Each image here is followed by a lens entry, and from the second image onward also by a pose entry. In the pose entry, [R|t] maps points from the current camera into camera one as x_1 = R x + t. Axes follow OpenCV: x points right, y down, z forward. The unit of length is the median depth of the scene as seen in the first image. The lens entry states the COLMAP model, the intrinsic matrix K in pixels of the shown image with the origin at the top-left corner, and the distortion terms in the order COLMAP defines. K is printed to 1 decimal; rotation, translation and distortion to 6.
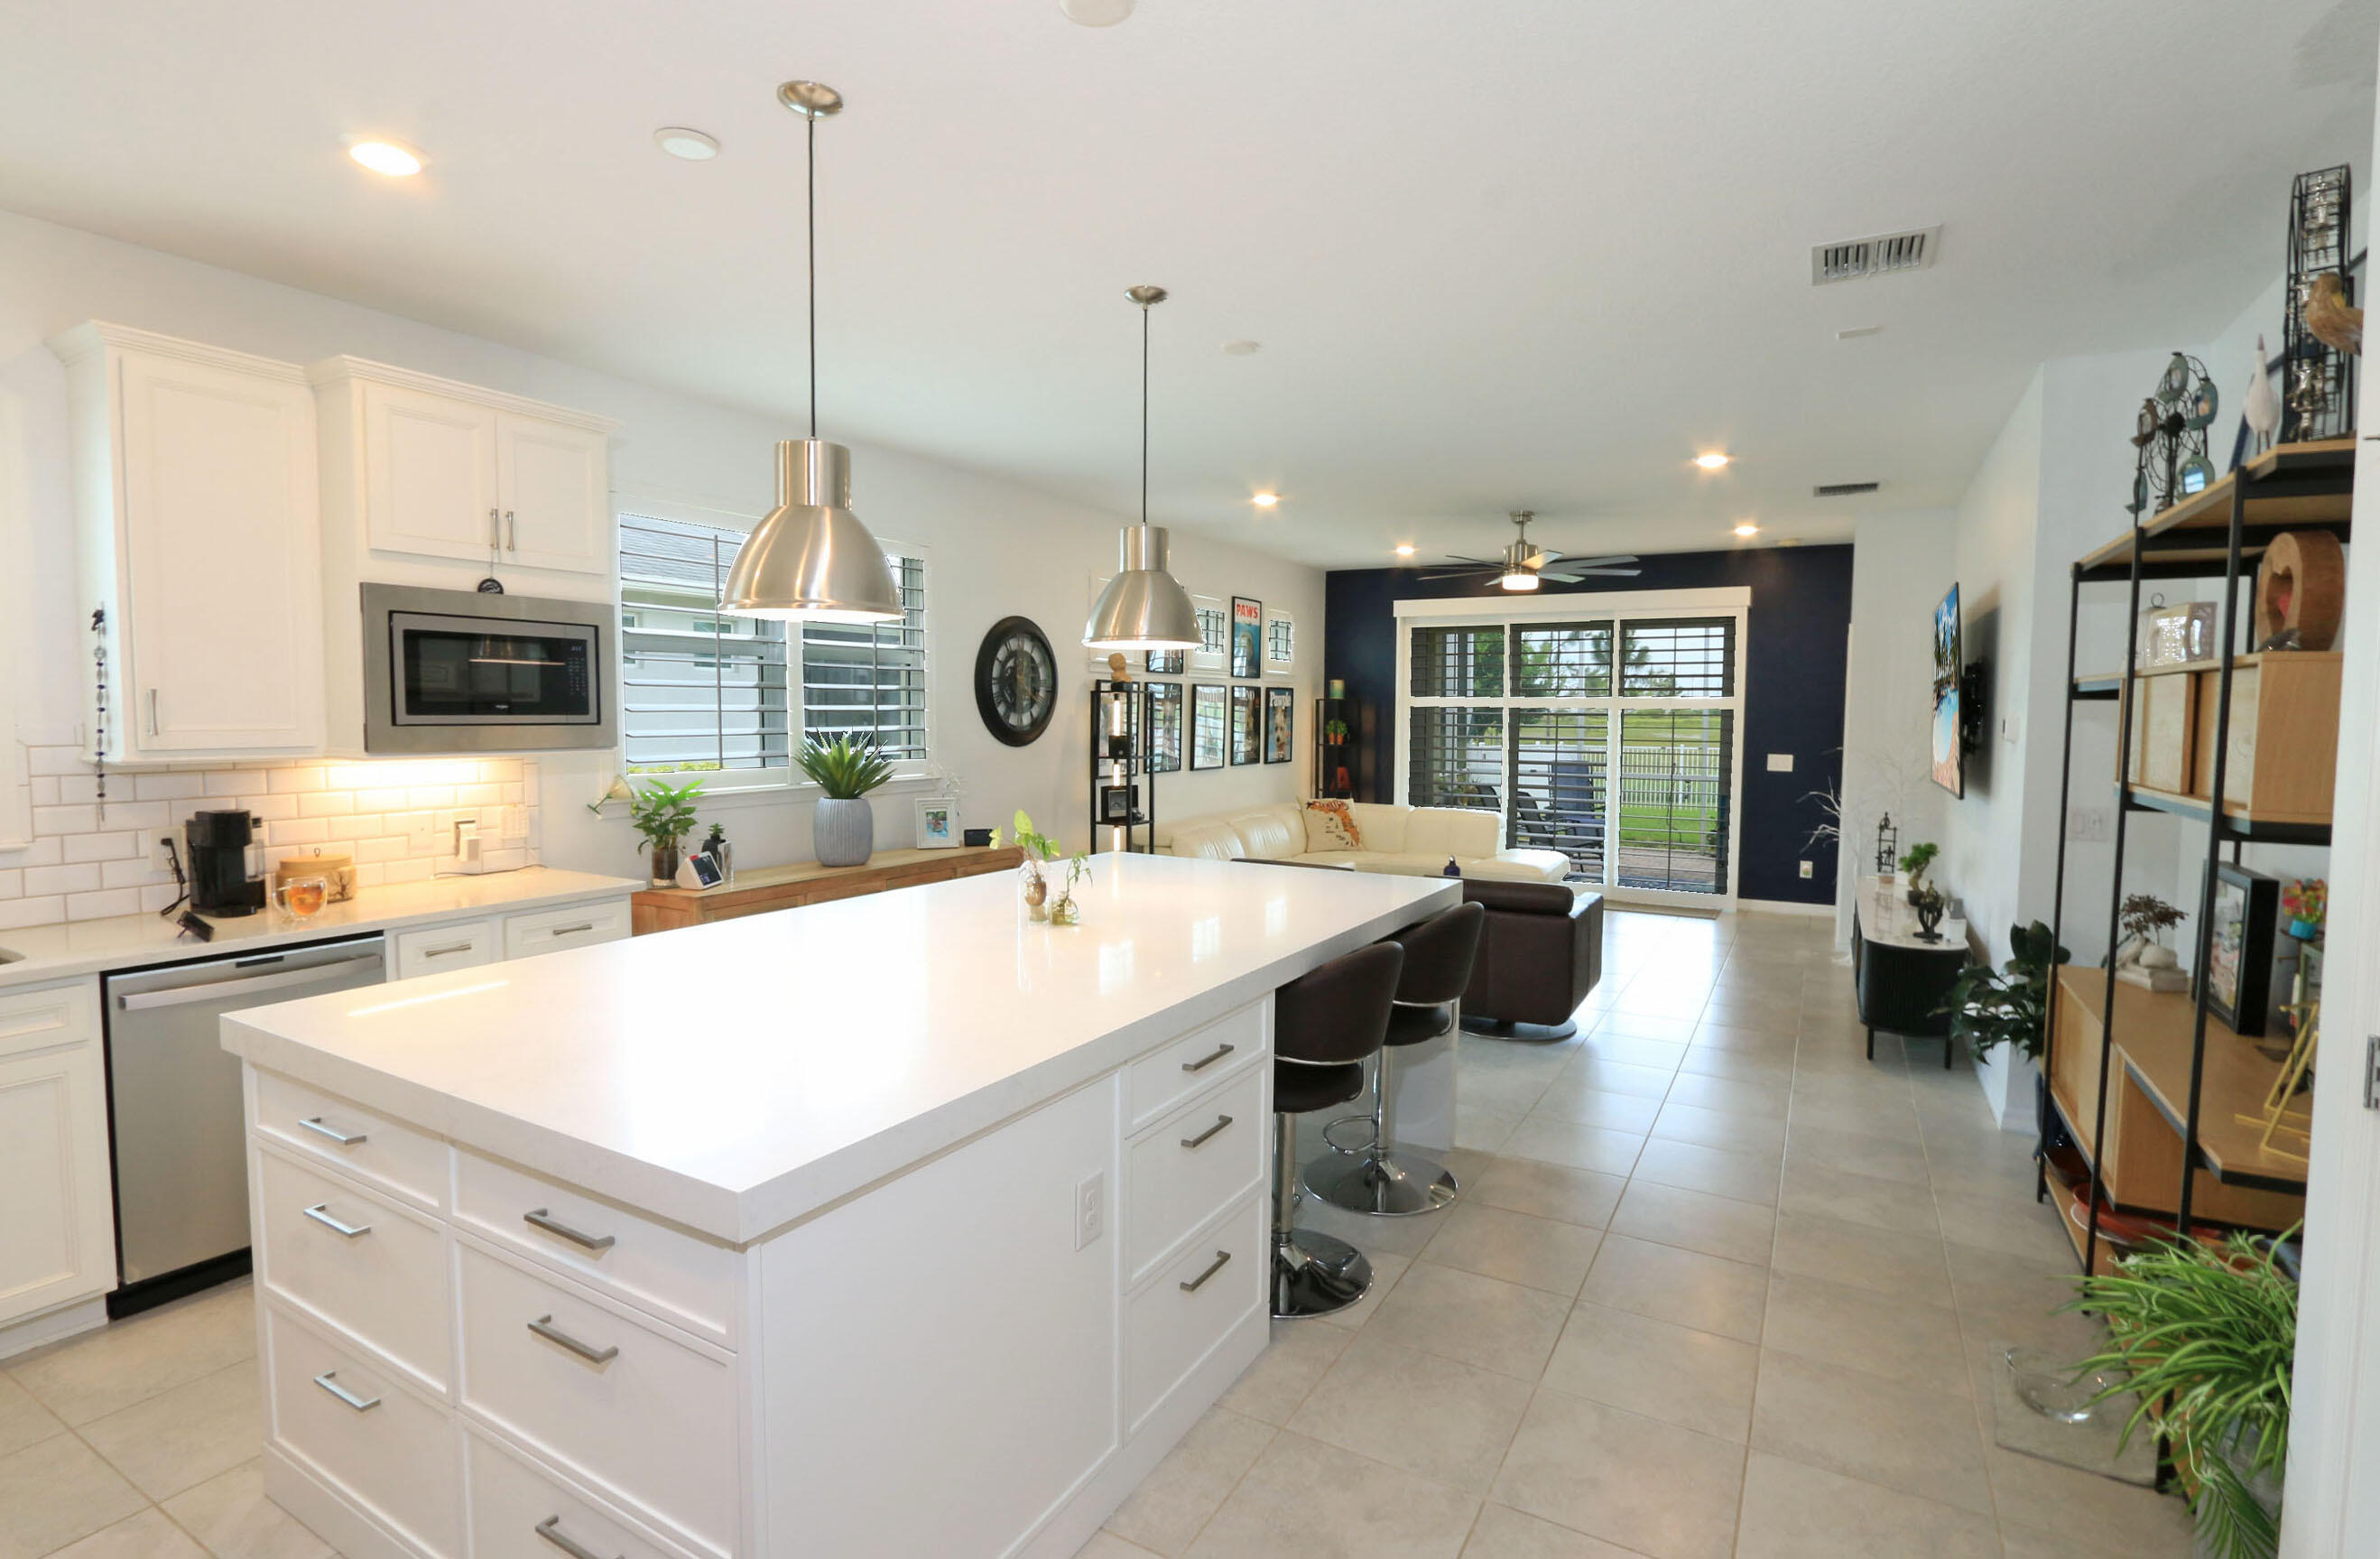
lens RADIAL K [[1131.1, 0, 1188.7], [0, 1131.1, 772.3], [0, 0, 1]] dist [-0.024116, 0.005201]
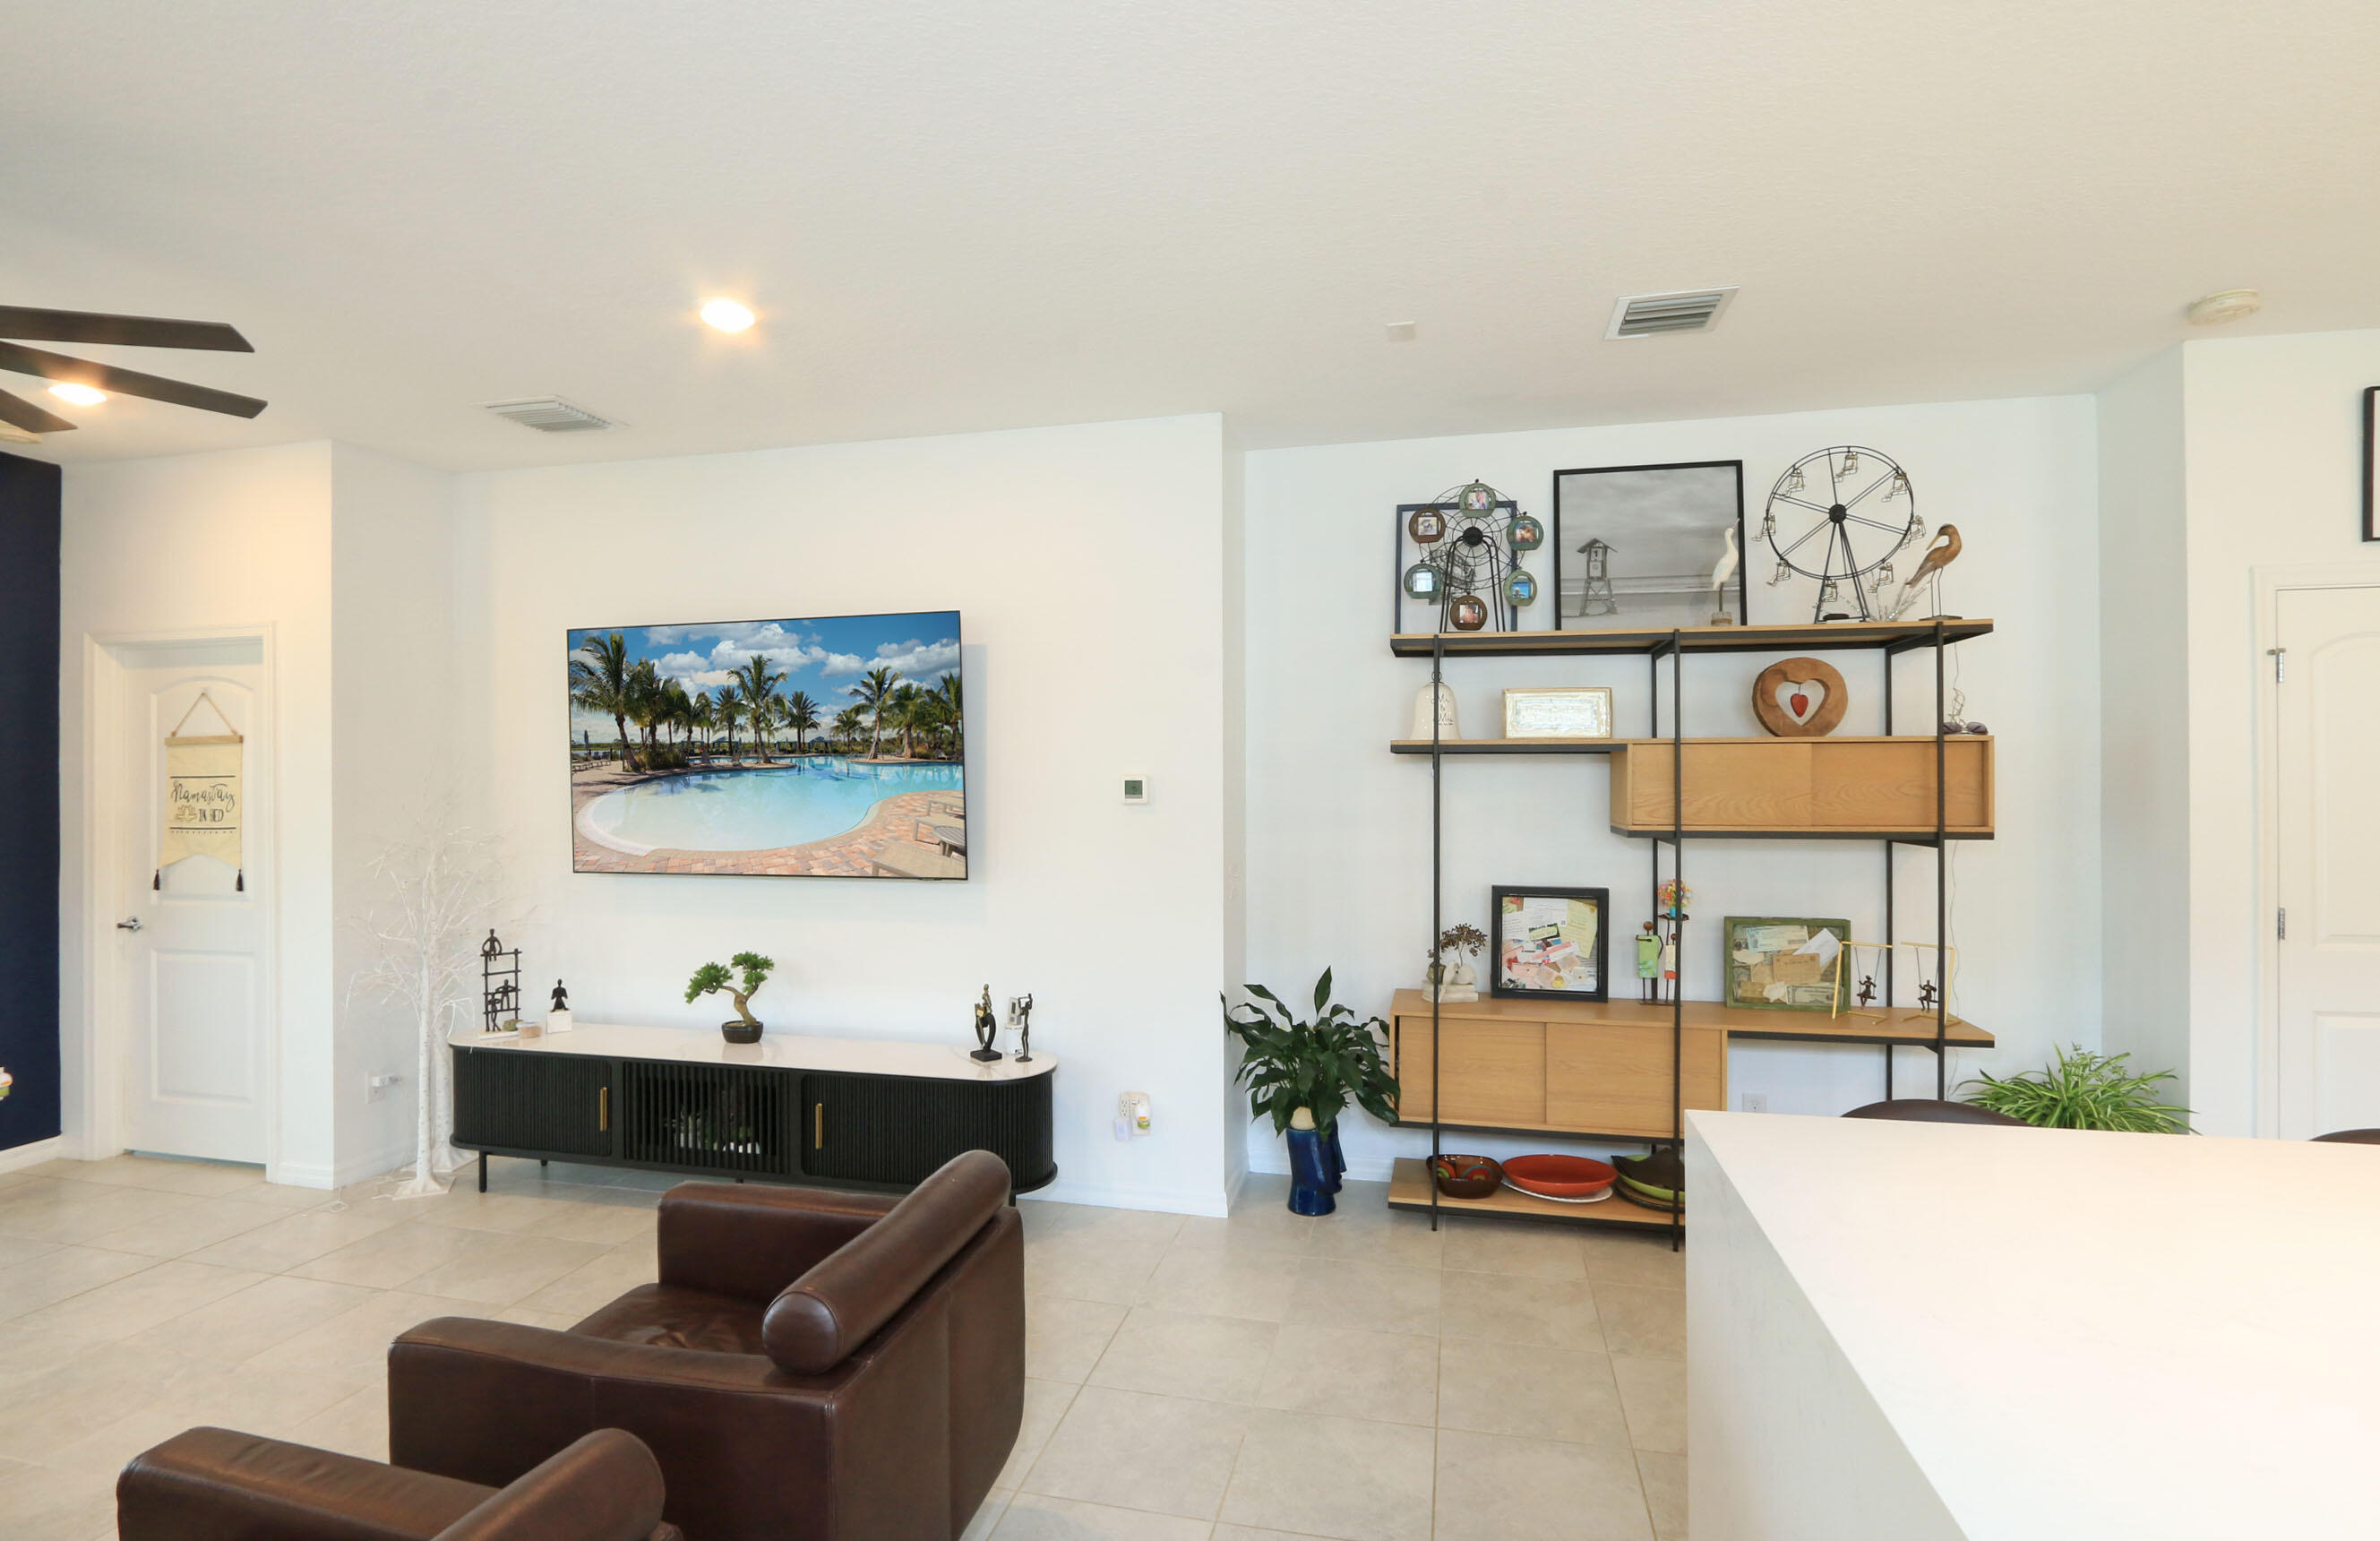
lens RADIAL K [[1131.1, 0, 1185.8], [0, 1131.1, 770.6], [0, 0, 1]] dist [-0.024116, 0.005201]
pose [[-0.289435, -0.002686, 0.957194, -0.105524], [0.052408, 0.998452, 0.018649, -0.046515], [-0.955762, 0.055563, -0.288846, 0.799216]]
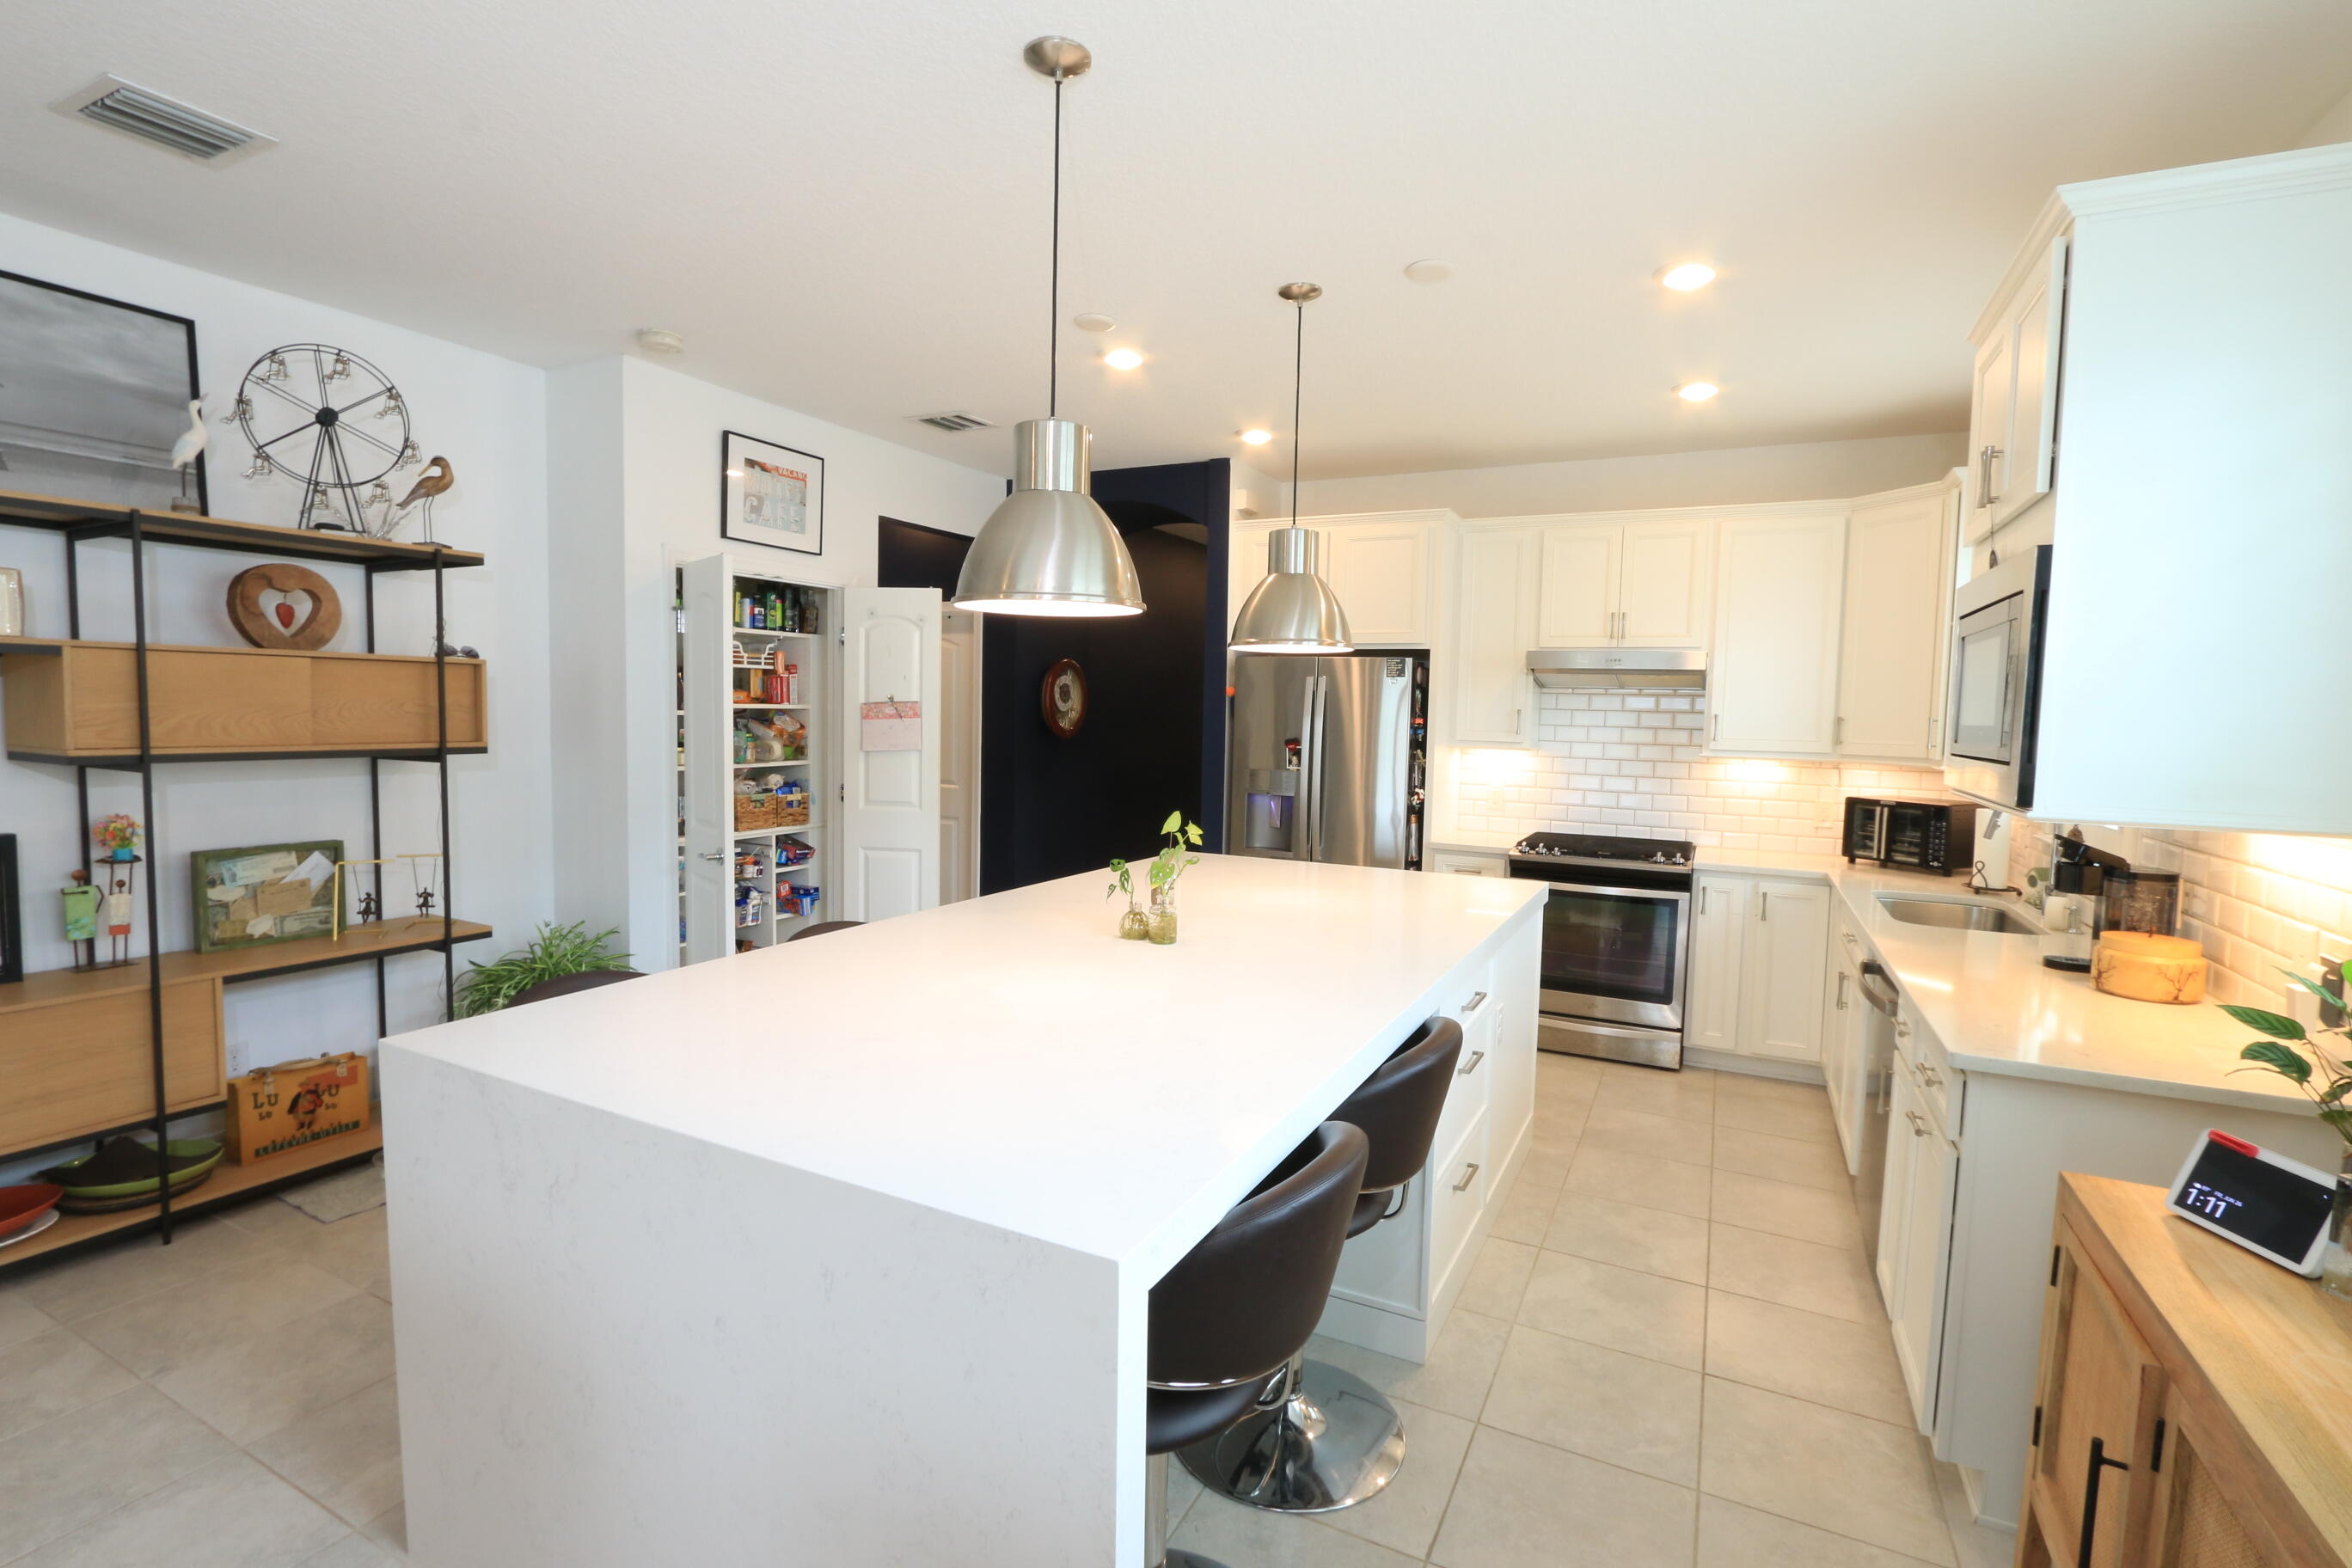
lens RADIAL K [[1078.5, 0, 1187.4], [0, 1078.5, 783.1], [0, 0, 1]] dist [-0.021202, 0.004649]
pose [[-0.998084, -0.024906, -0.056645, -0.049251], [-0.031665, 0.992056, 0.121744, -0.048909], [0.053163, 0.123304, -0.990944, 0.863625]]
